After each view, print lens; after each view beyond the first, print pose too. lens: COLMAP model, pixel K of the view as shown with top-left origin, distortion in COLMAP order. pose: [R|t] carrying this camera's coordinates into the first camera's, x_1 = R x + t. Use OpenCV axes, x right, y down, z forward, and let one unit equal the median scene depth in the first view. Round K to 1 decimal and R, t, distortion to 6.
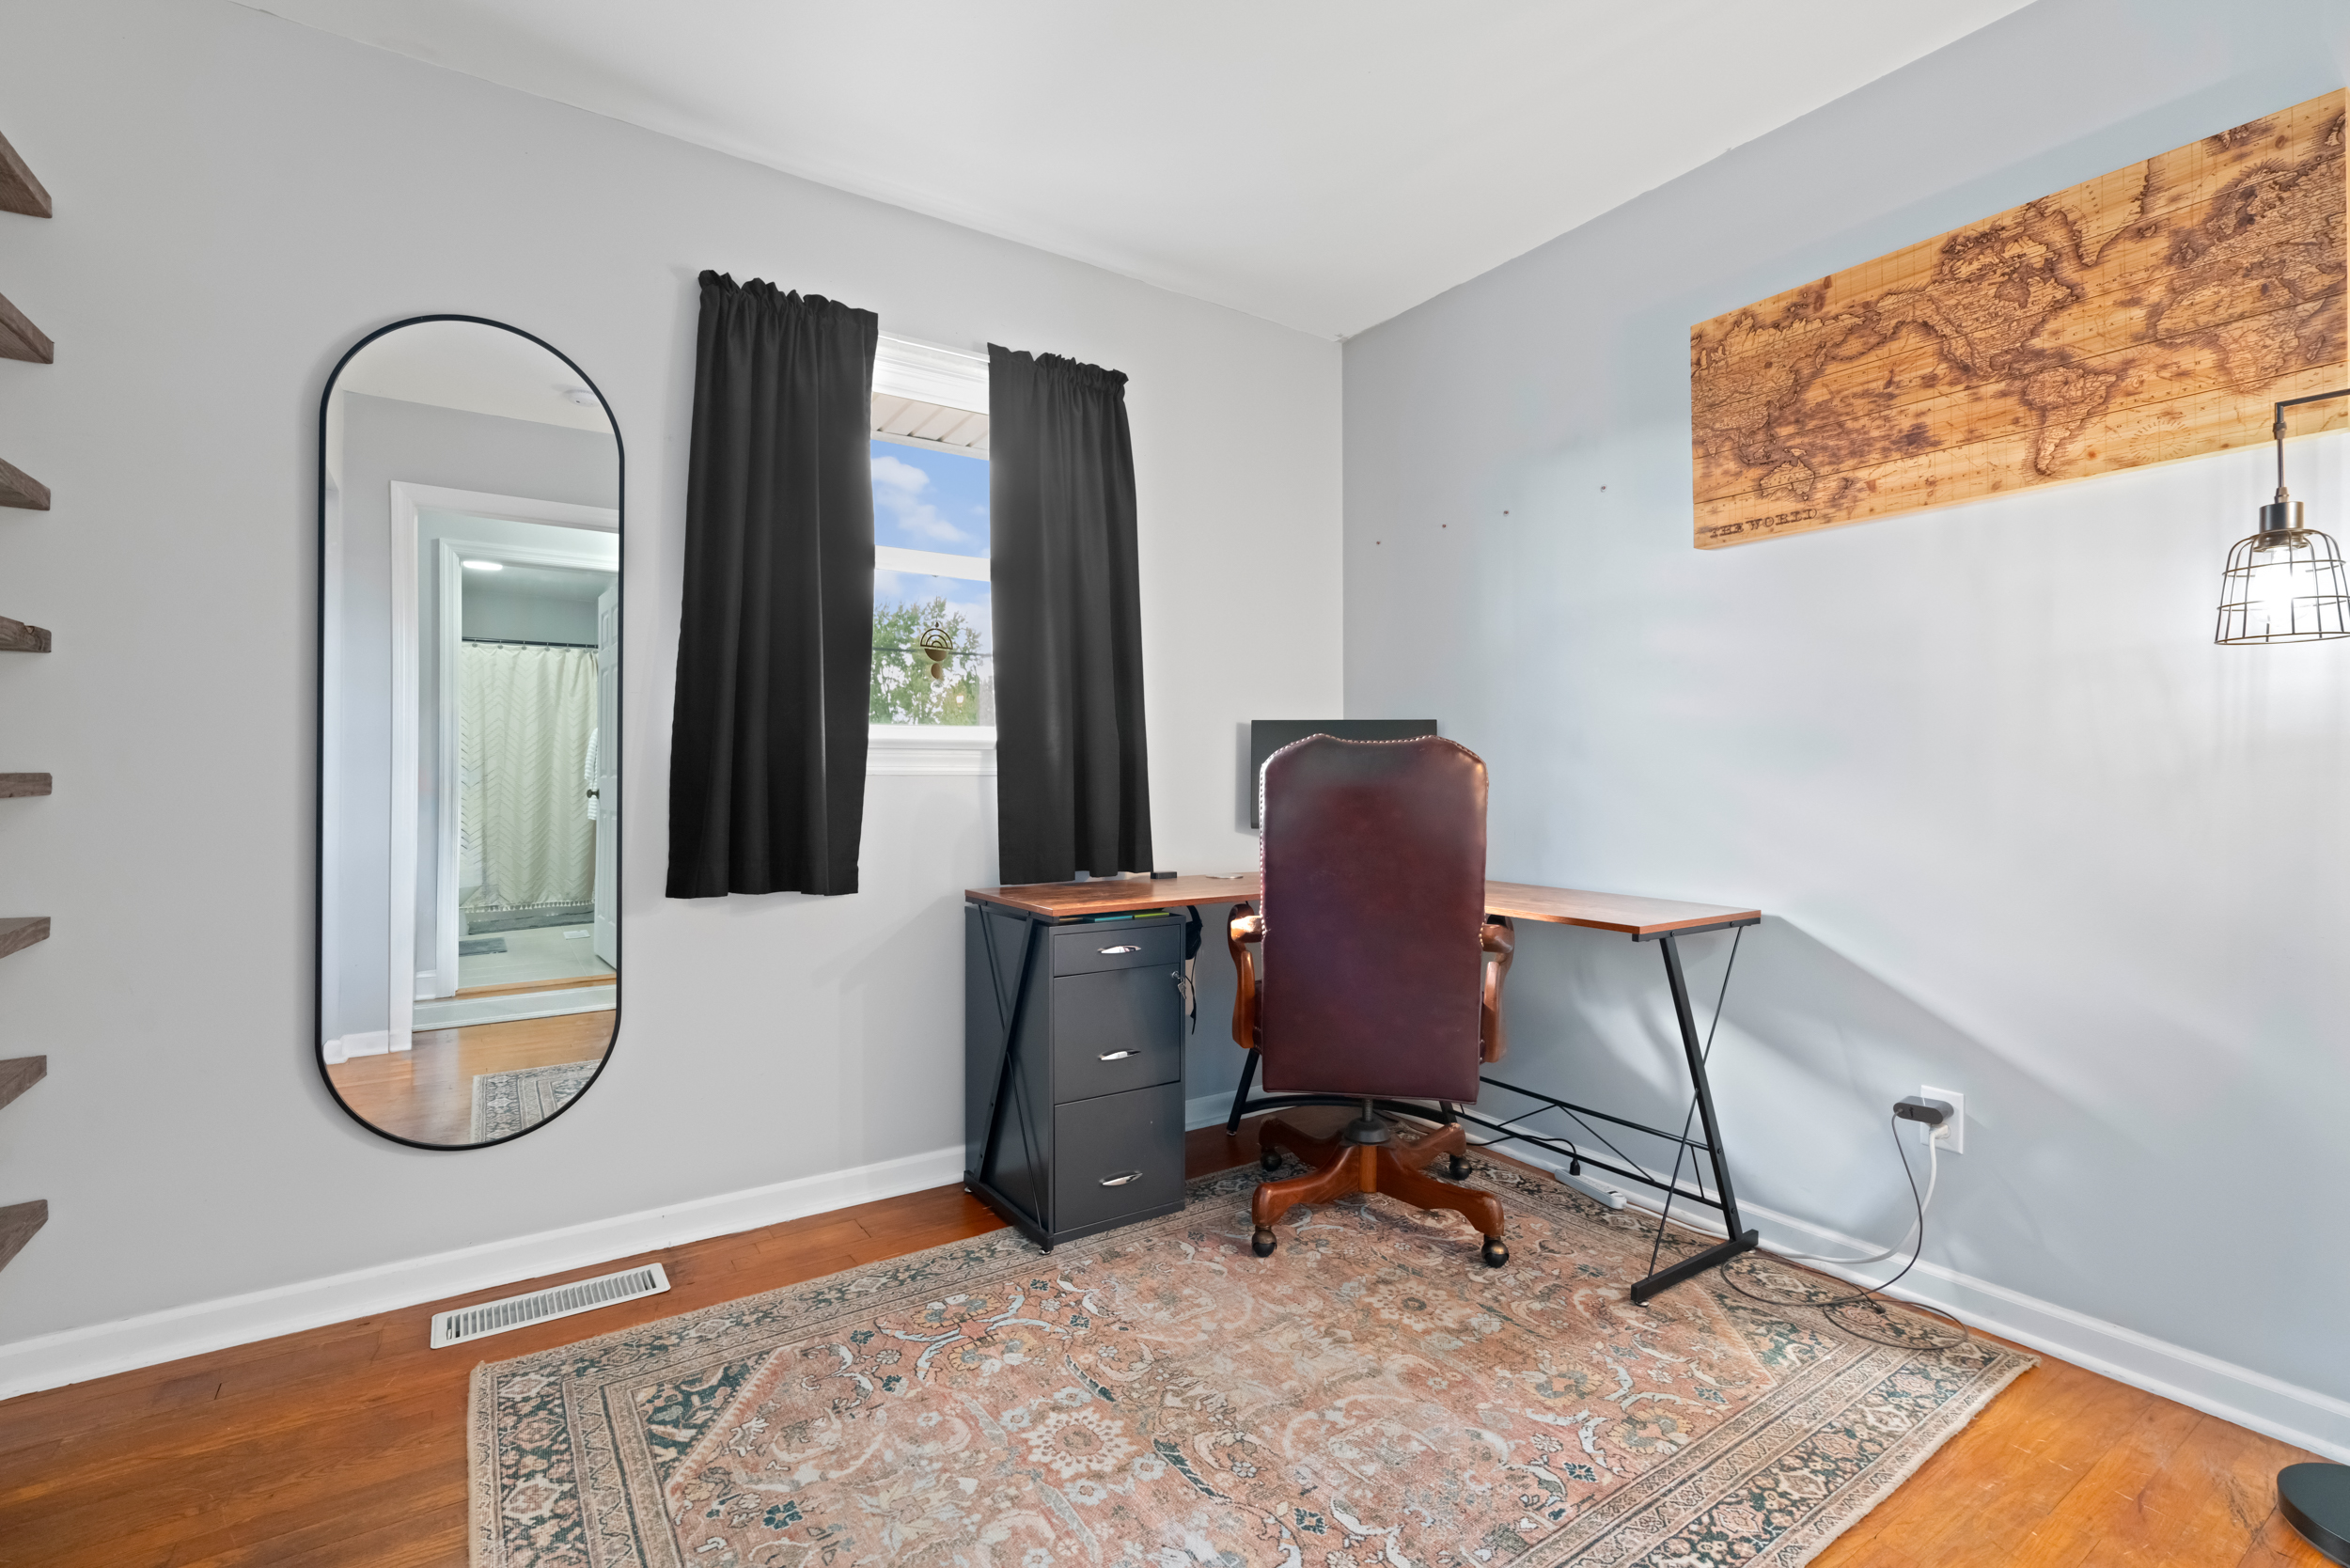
lens RADIAL K [[1059.9, 0, 1174.7], [0, 1059.9, 767.2], [0, 0, 1]] dist [-0.004185, 0.000946]
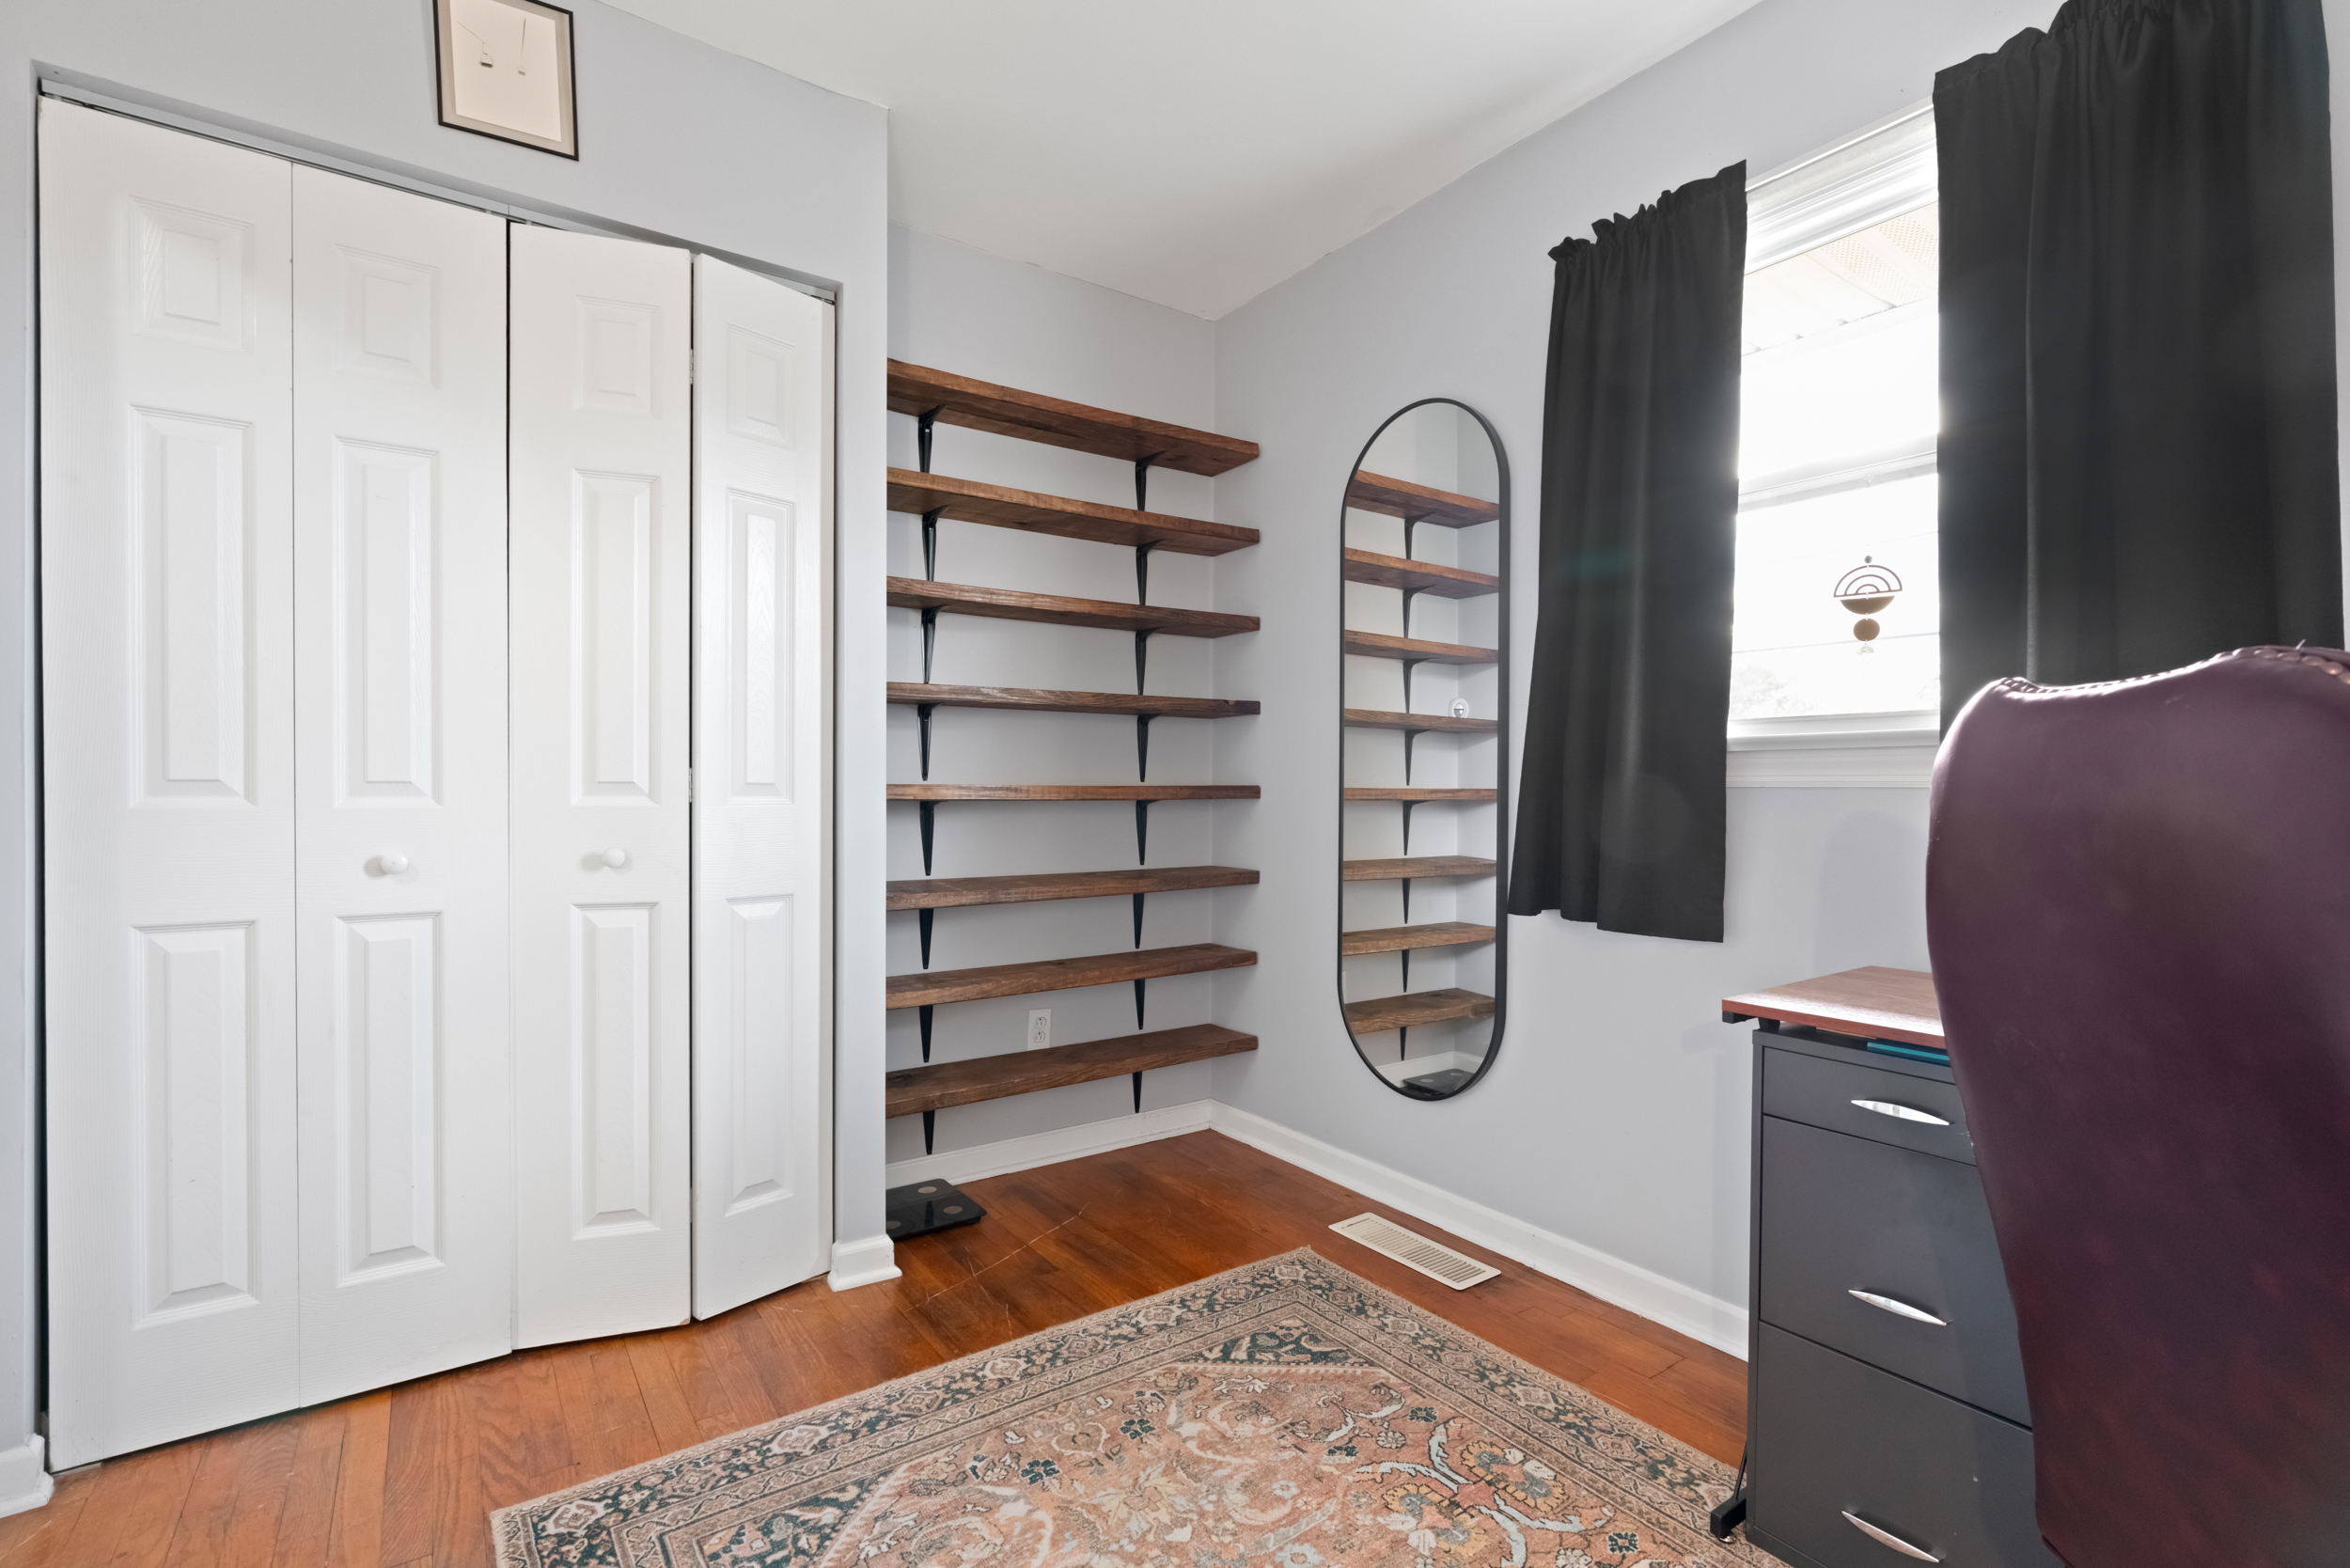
lens RADIAL K [[1064.8, 0, 1177.2], [0, 1064.8, 794.7], [0, 0, 1]] dist [-0.003418, -0.000107]
pose [[0.021542, 0.005856, -0.999751, 0.627051], [0.004758, 0.999971, 0.005960, 0.008361], [0.999757, -0.004885, 0.021513, 0.817157]]
